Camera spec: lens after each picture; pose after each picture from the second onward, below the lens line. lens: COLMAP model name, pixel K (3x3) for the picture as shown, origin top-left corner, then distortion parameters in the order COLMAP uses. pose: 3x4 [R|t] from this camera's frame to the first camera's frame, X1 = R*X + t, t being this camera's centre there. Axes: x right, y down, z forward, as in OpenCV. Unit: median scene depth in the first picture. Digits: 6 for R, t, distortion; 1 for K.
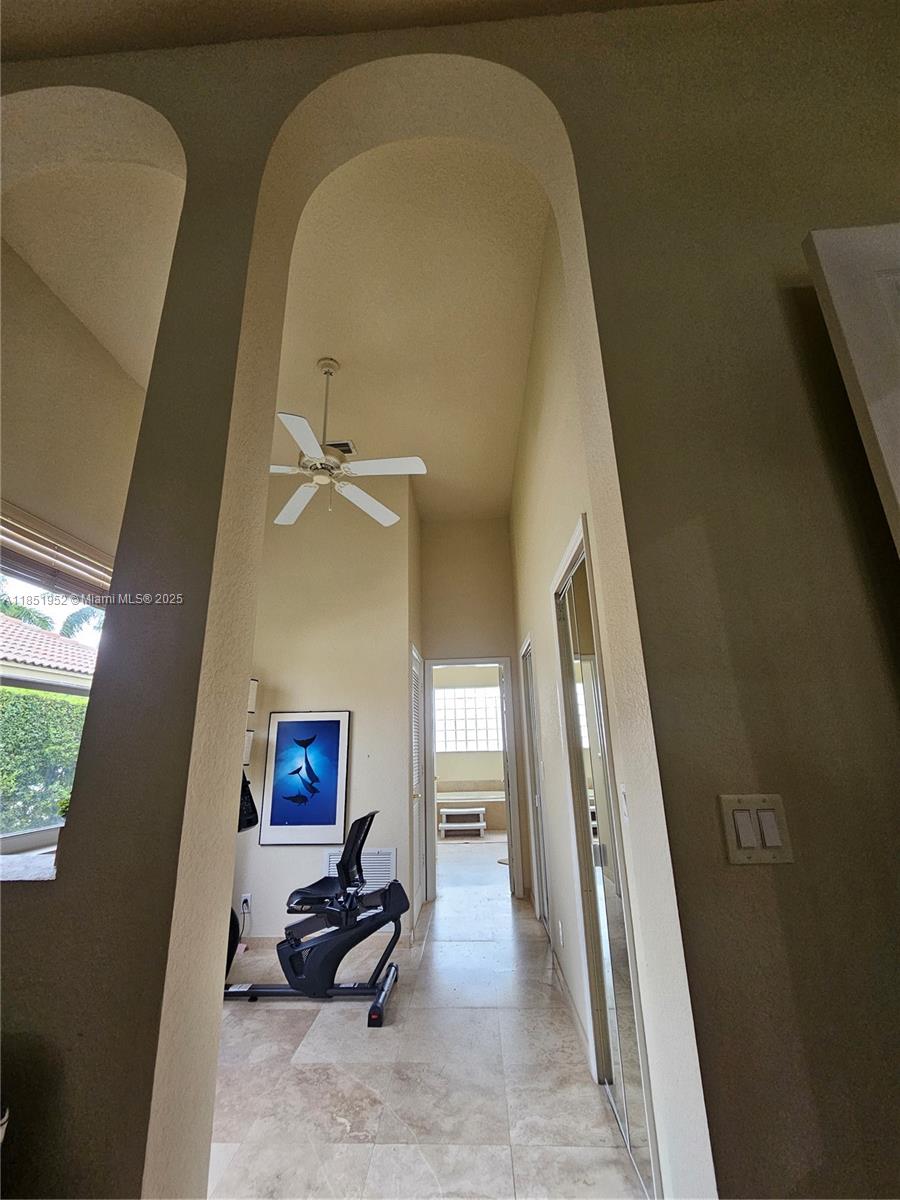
lens RADIAL K [[495.0, 0, 452.1], [0, 495.0, 594.6], [0, 0, 1]] dist [-0.002787, 0.000712]
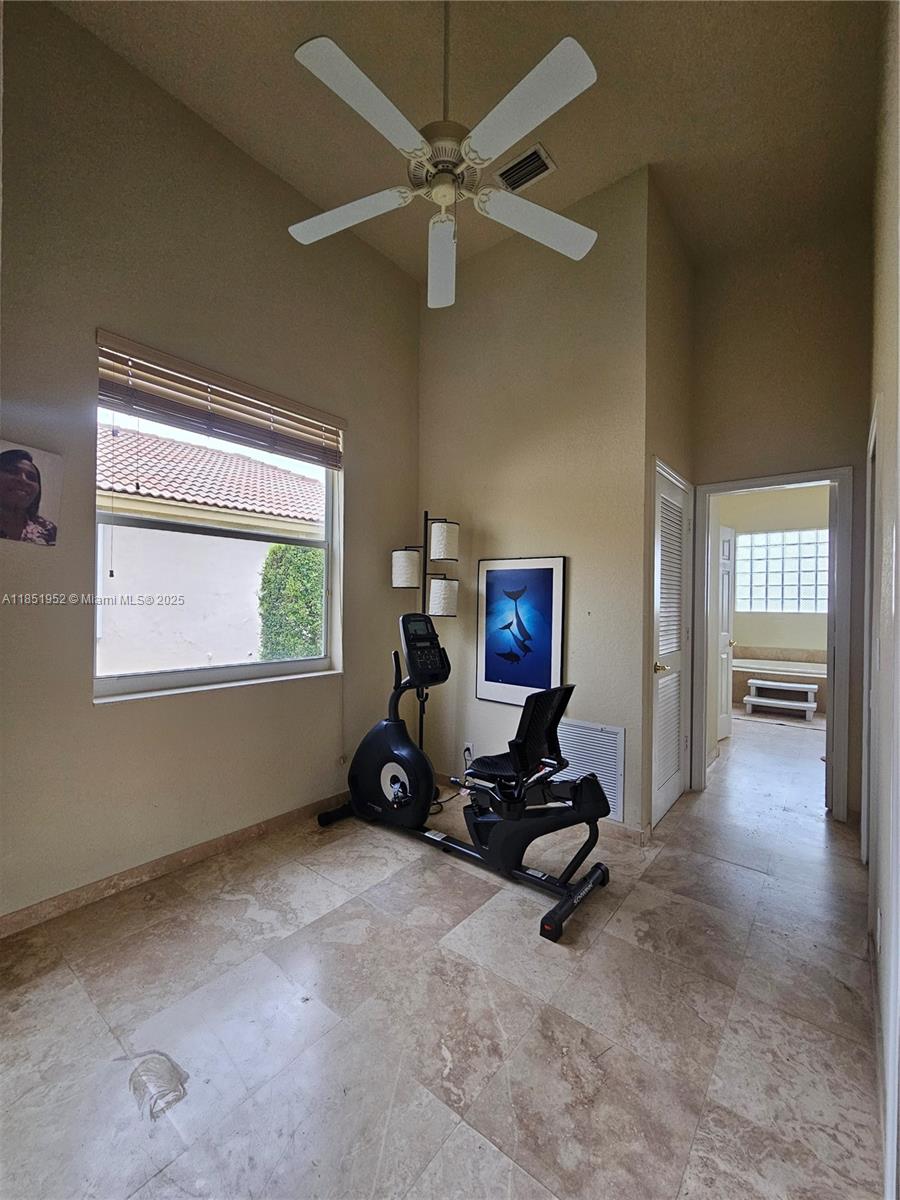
lens RADIAL K [[495.0, 0, 446.2], [0, 495.0, 601.9], [0, 0, 1]] dist [-0.002787, 0.000712]
pose [[0.807963, 0.036415, -0.588108, 0.143933], [0.140676, 0.957306, 0.252540, 0.117580], [0.572195, -0.286775, 0.768344, 0.404608]]
